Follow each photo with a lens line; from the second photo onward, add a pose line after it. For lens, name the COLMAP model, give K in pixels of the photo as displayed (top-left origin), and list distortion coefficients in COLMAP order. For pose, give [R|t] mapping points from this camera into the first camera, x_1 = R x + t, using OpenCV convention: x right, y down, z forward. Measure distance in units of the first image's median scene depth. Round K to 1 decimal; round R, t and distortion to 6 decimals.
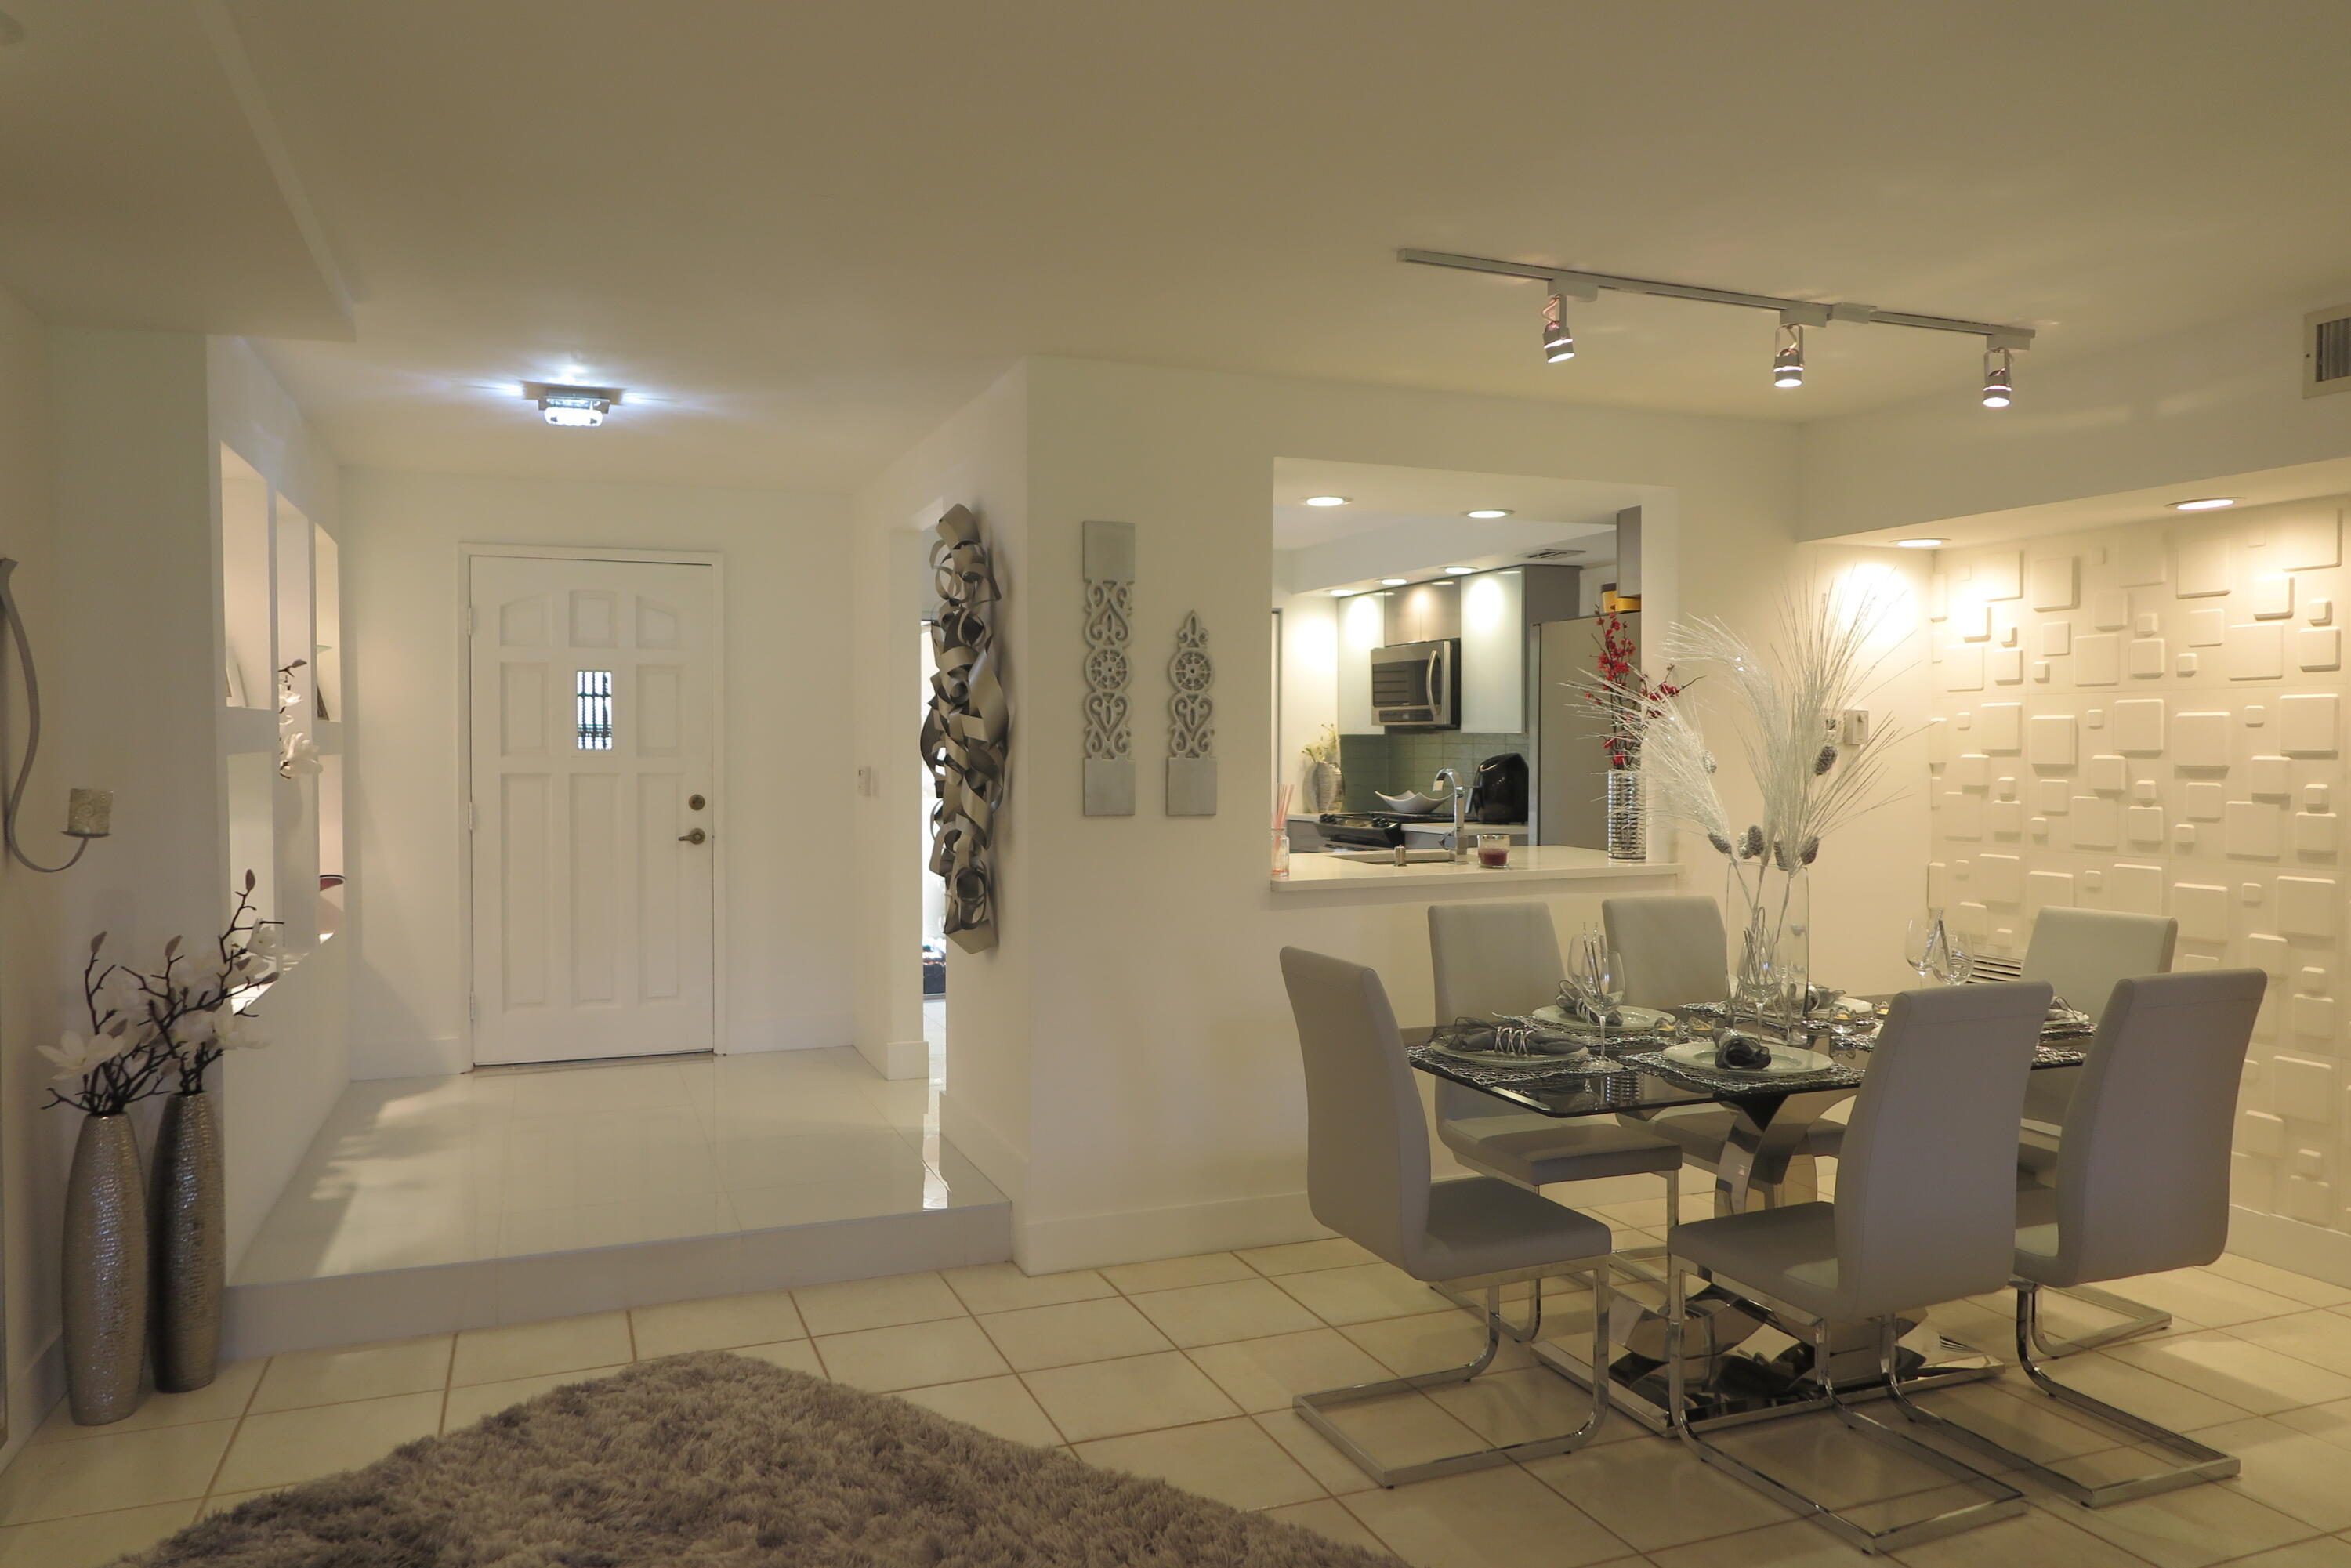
lens RADIAL K [[1624.0, 0, 1175.5], [0, 1624.0, 784.0], [0, 0, 1]] dist [-0.002883, 0.010310]
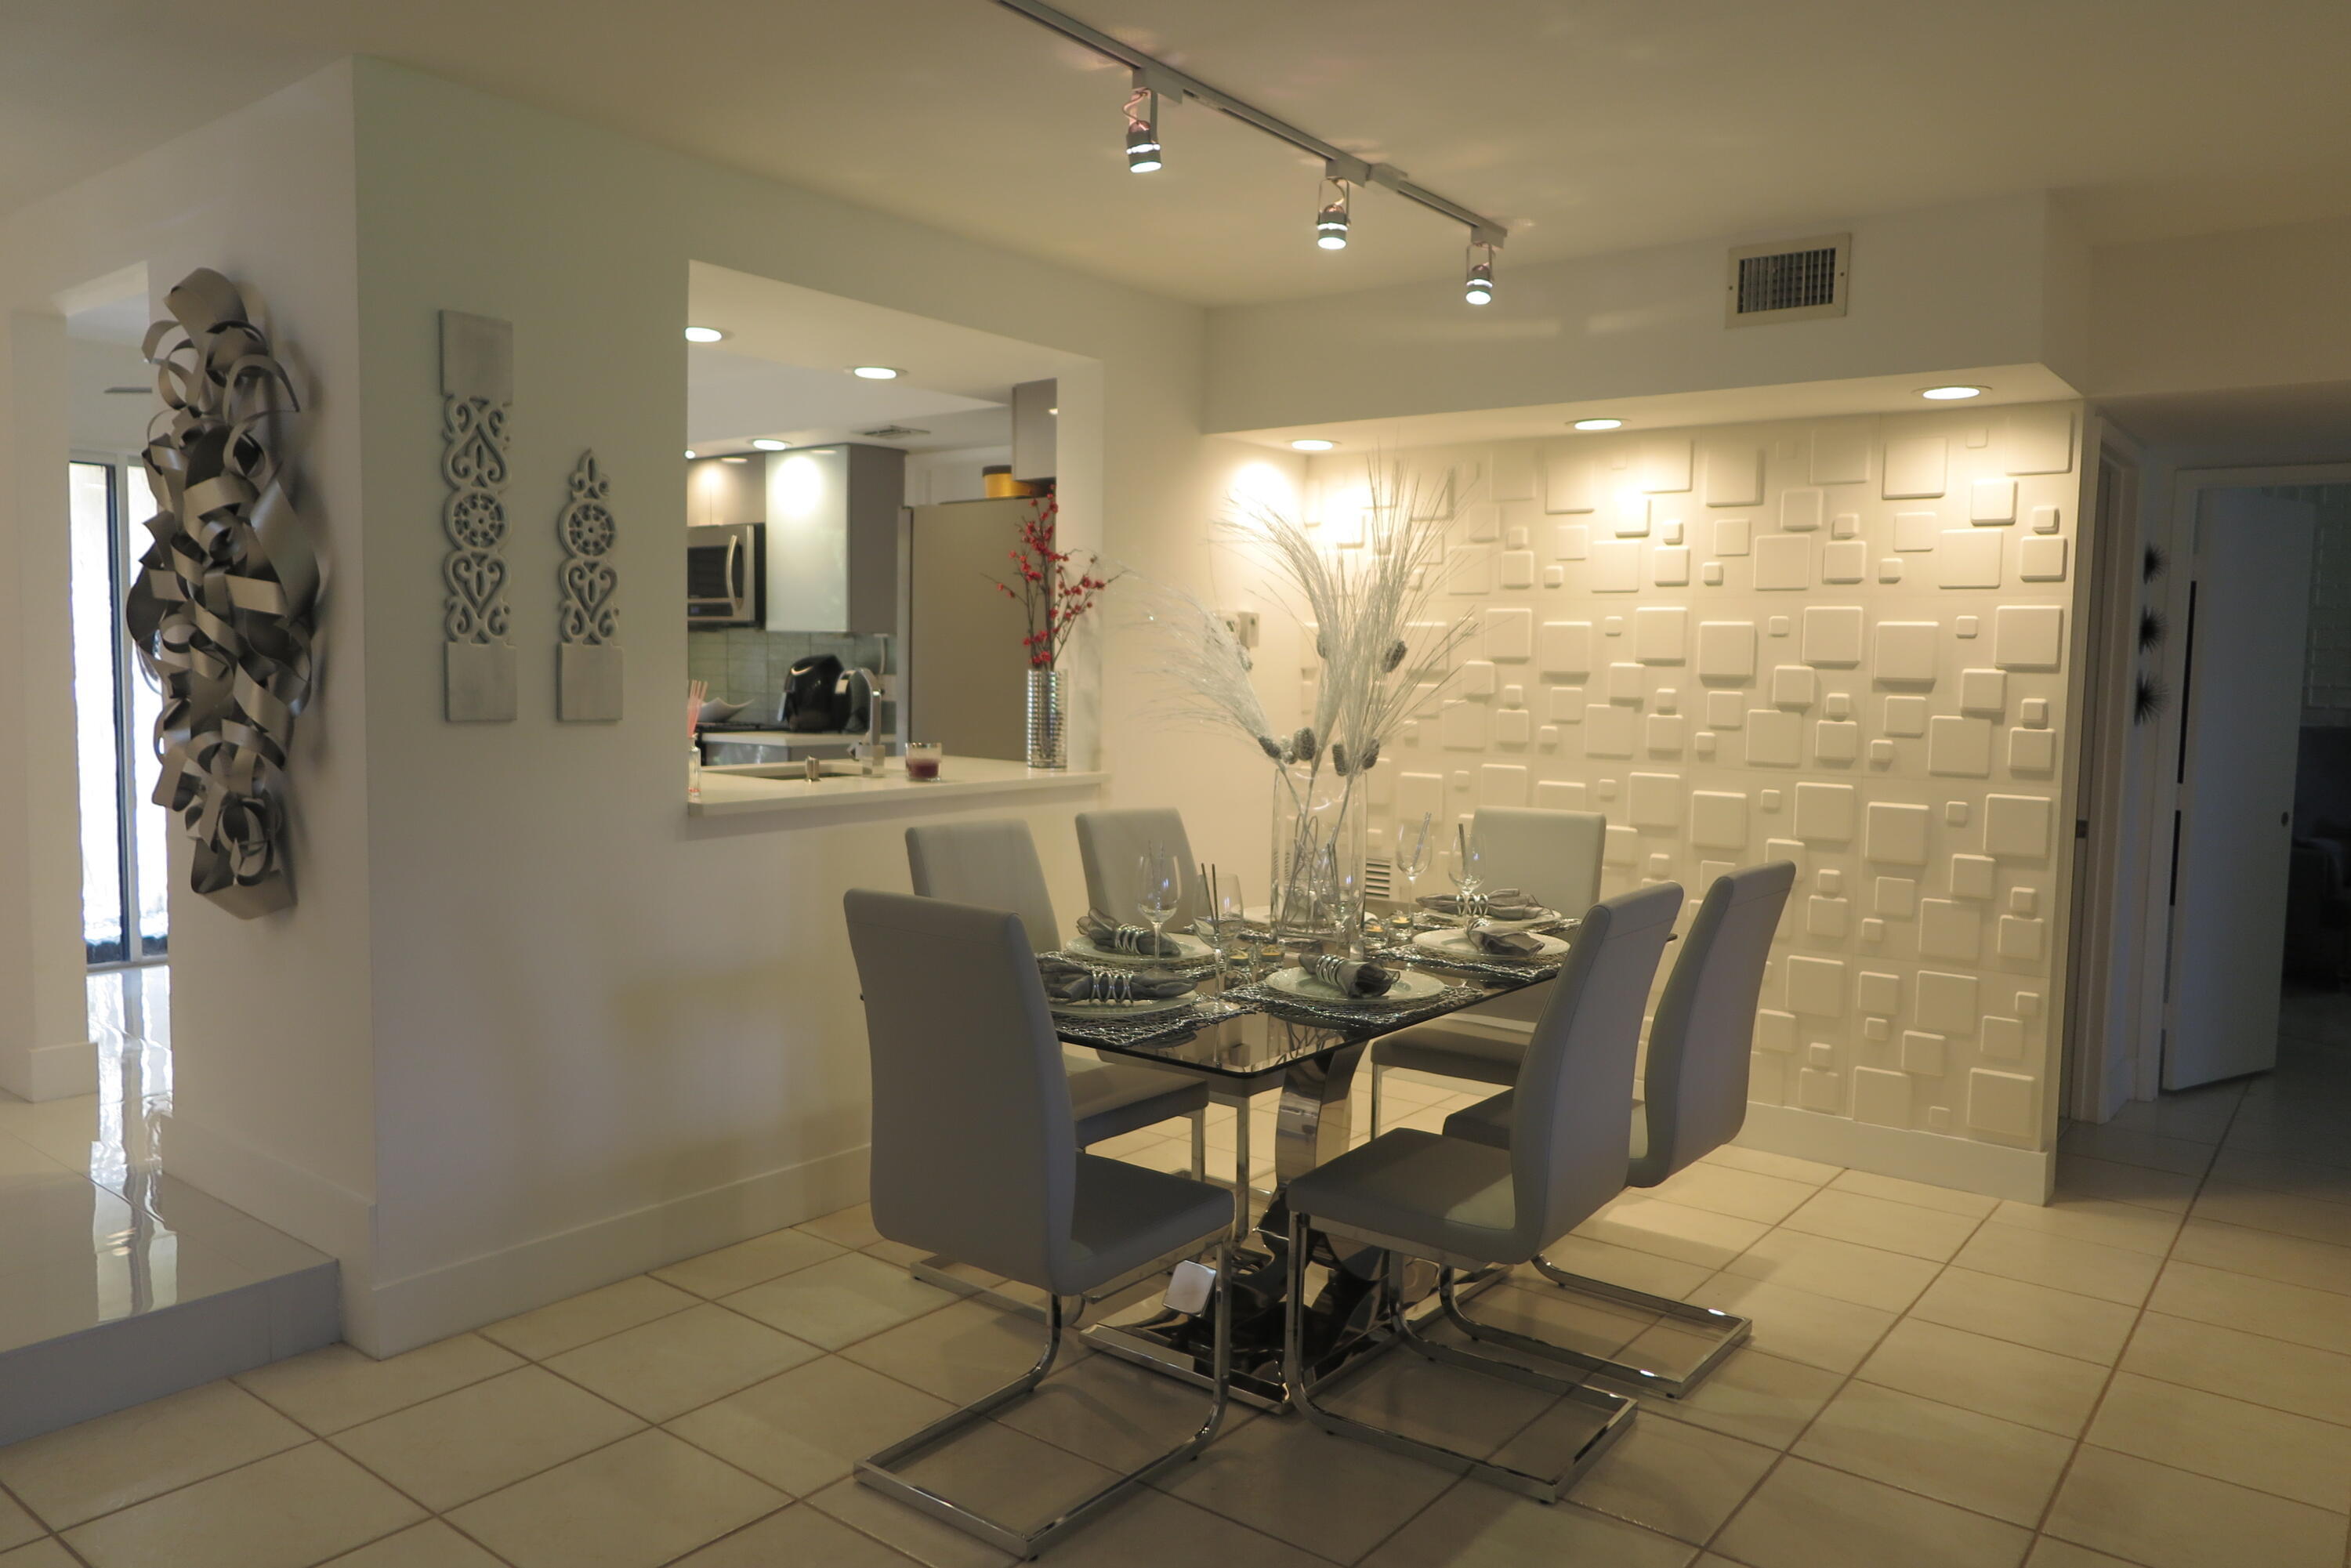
lens RADIAL K [[1624.0, 0, 1175.5], [0, 1624.0, 784.0], [0, 0, 1]] dist [-0.002883, 0.010310]
pose [[0.862953, -0.022929, 0.504764, -0.139220], [-0.004477, 0.998584, 0.053014, 0.007298], [-0.505265, -0.048009, 0.861628, 0.203462]]
